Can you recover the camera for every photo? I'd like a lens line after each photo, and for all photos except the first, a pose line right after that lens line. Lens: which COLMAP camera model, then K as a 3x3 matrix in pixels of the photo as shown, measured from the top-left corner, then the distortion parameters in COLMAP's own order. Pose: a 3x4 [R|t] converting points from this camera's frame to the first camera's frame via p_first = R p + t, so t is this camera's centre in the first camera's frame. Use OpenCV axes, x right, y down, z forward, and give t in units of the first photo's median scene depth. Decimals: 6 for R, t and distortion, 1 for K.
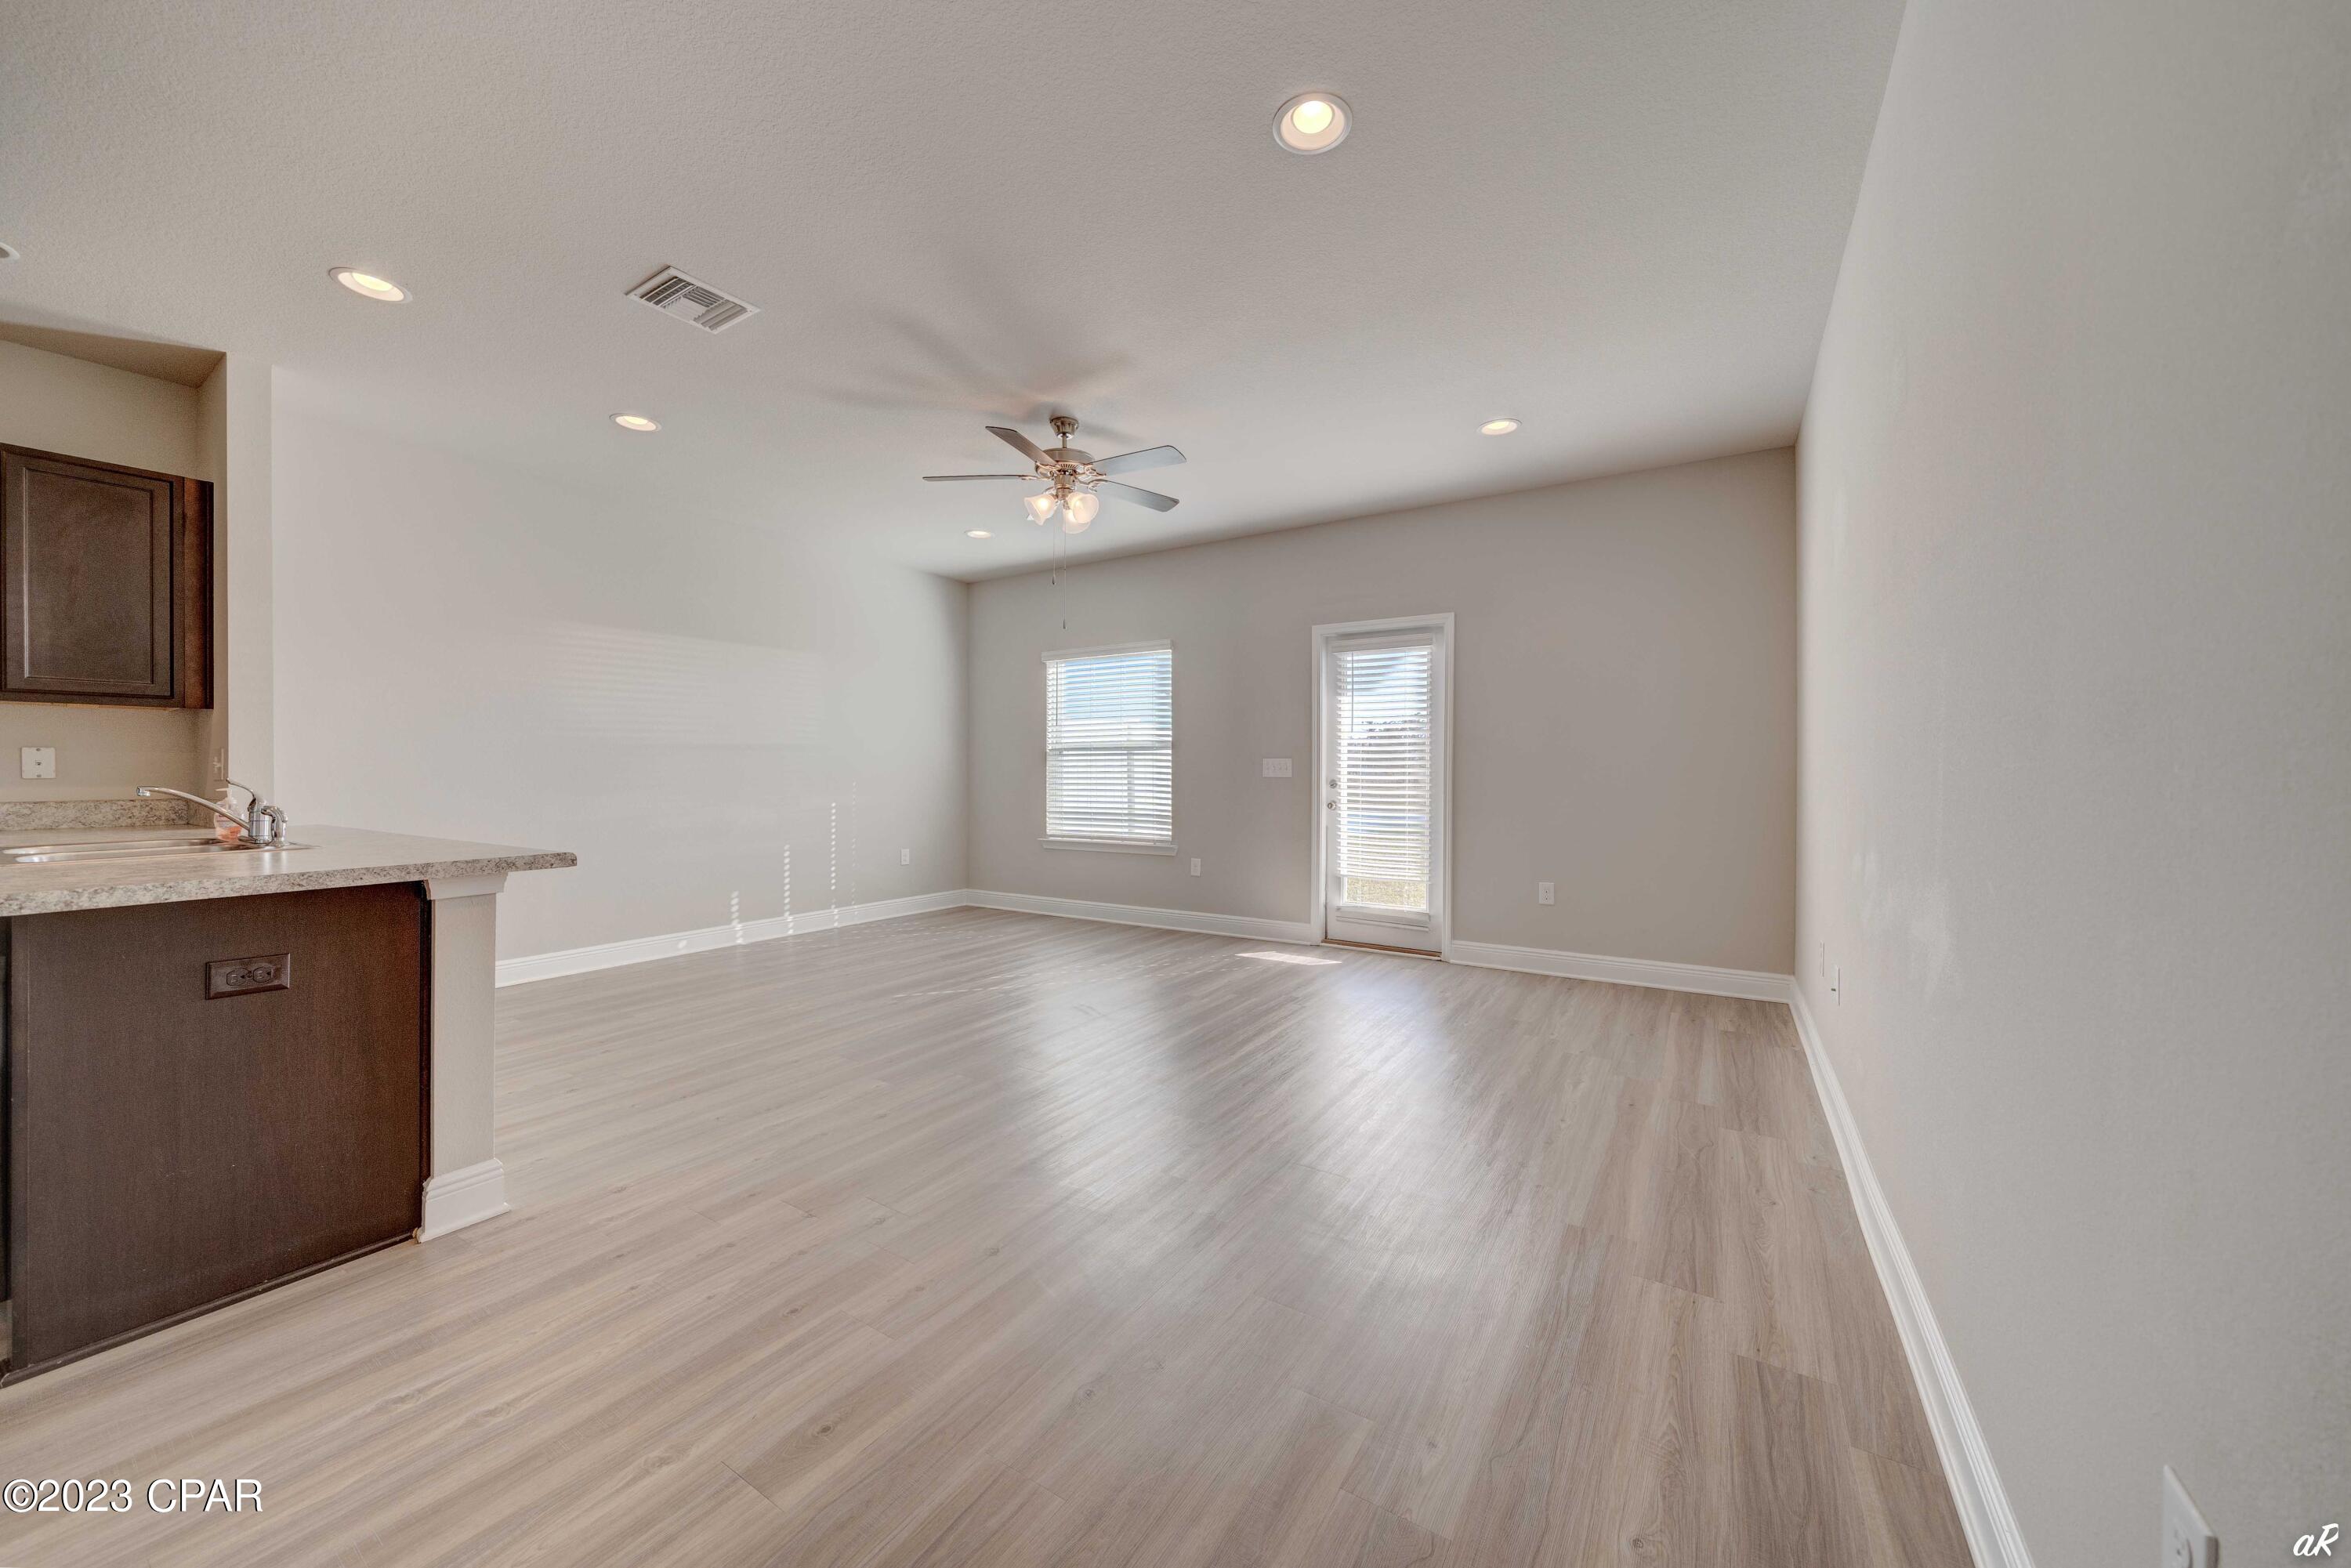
lens RADIAL K [[833.6, 0, 1185.9], [0, 833.6, 775.2], [0, 0, 1]] dist [-0.001109, -0.000184]
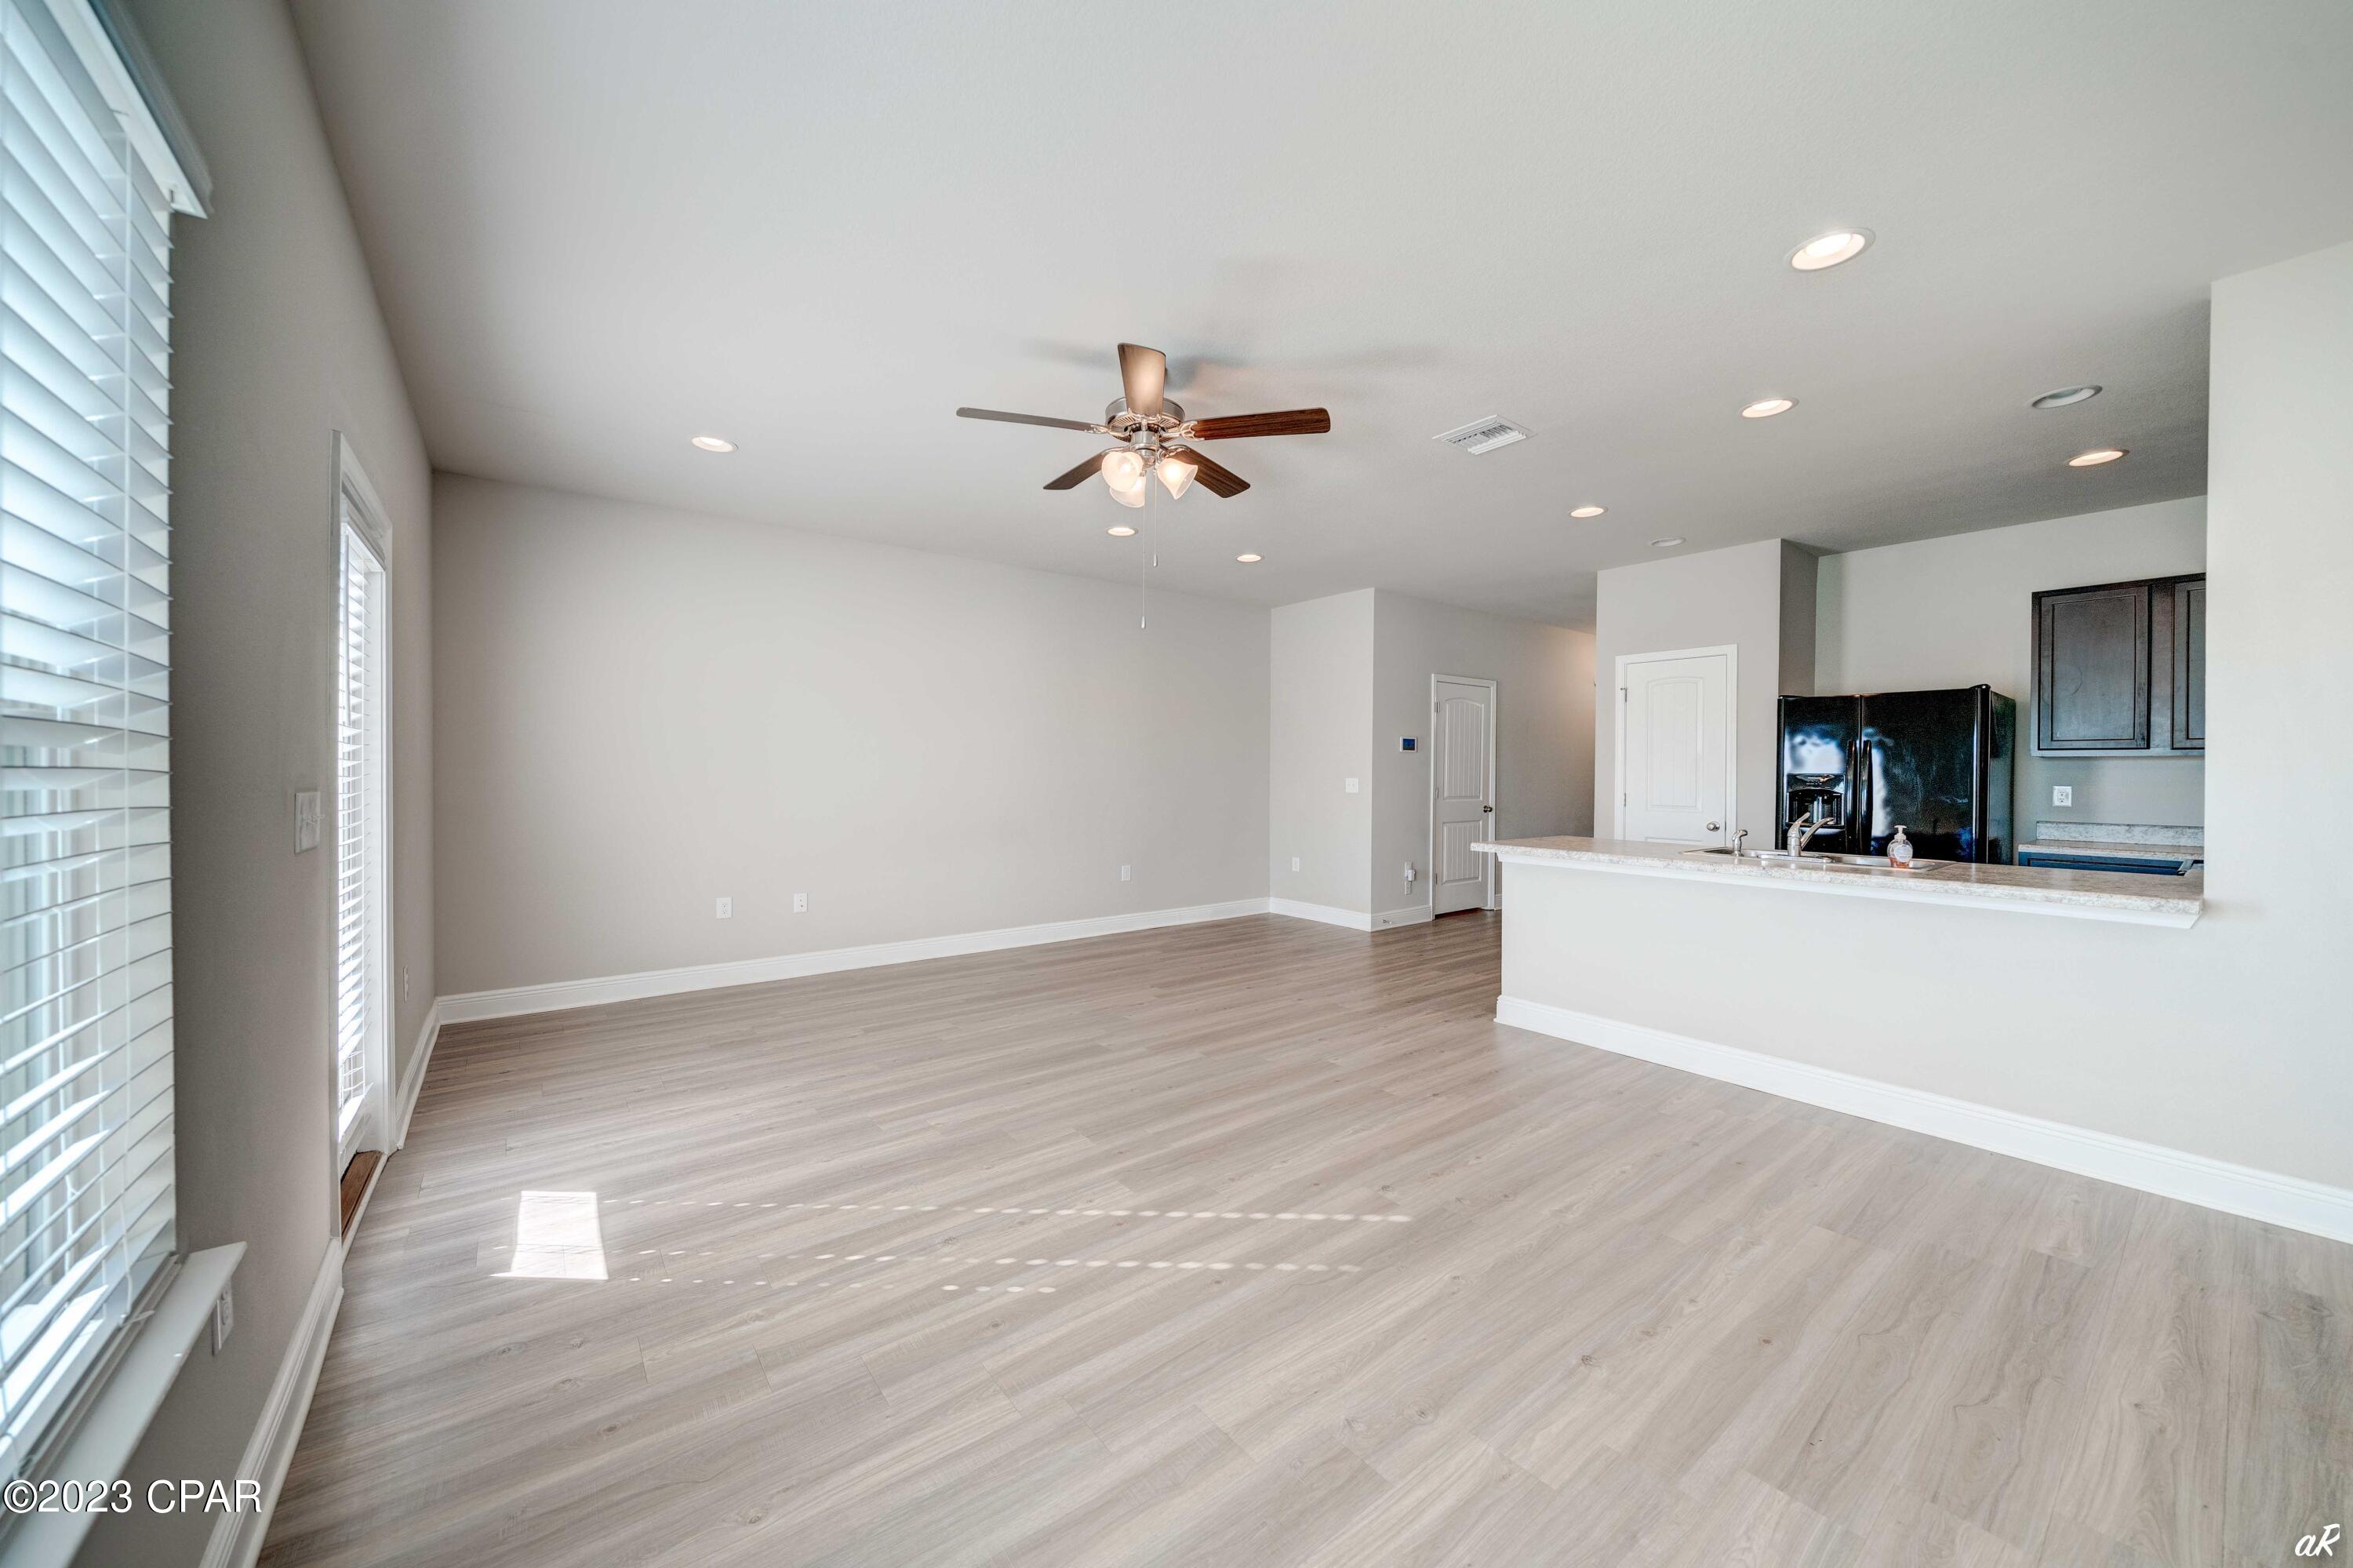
lens RADIAL K [[837.5, 0, 1164.9], [0, 837.5, 791.6], [0, 0, 1]] dist [-0.001555, -0.000438]
pose [[-0.935232, -0.017583, 0.353598, -0.497701], [-0.011700, 0.999755, 0.018768, -0.027828], [-0.353842, 0.013415, -0.935209, 1.968288]]
